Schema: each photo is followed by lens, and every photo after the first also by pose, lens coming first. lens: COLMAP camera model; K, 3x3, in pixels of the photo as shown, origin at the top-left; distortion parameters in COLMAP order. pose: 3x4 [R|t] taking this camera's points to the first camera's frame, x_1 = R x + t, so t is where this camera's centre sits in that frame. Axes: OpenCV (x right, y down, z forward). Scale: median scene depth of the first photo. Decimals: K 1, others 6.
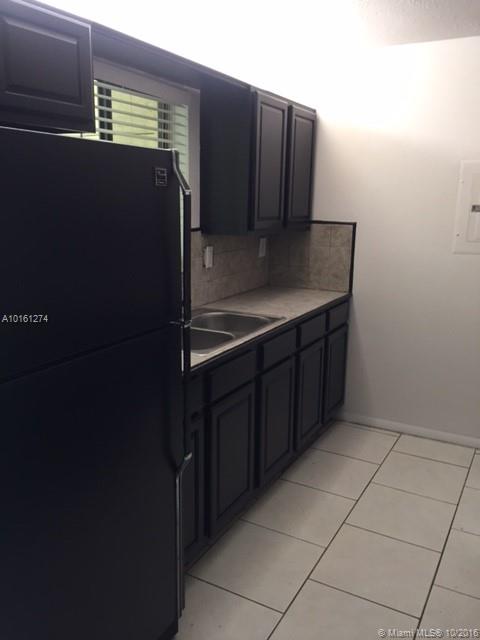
lens RADIAL K [[544.9, 0, 240.0], [0, 544.9, 320.0], [0, 0, 1]] dist [0.066883, -0.008663]
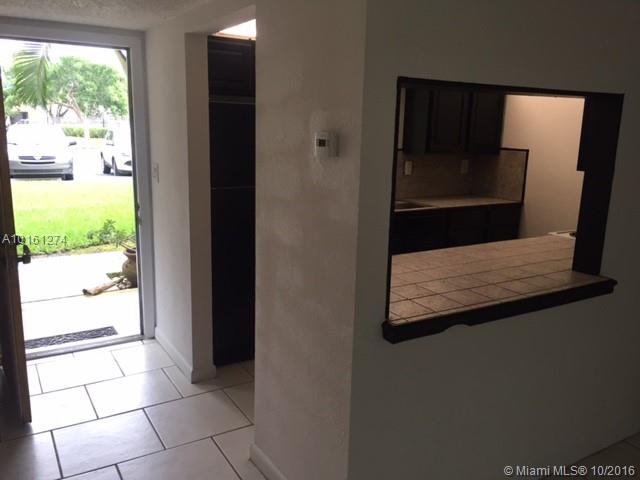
lens RADIAL K [[544.9, 0, 320.0], [0, 544.9, 240.0], [0, 0, 1]] dist [0.066883, -0.008663]
pose [[0.862270, 0.112709, -0.493749, 0.462065], [-0.125289, 0.992091, 0.007665, 0.096195], [0.490707, 0.055252, 0.869571, -0.415431]]
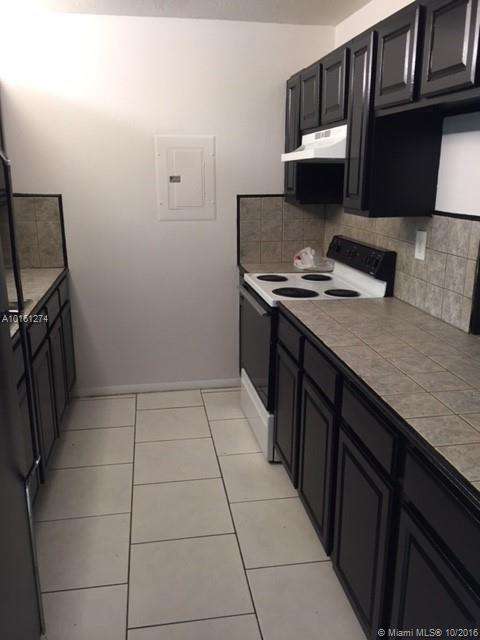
lens RADIAL K [[544.9, 0, 240.0], [0, 544.9, 320.0], [0, 0, 1]] dist [0.066883, -0.008663]
pose [[0.790232, -0.171326, 0.588371, -0.149141], [0.140069, 0.985205, 0.098755, -0.011083], [-0.596585, 0.004373, 0.802538, 0.029266]]
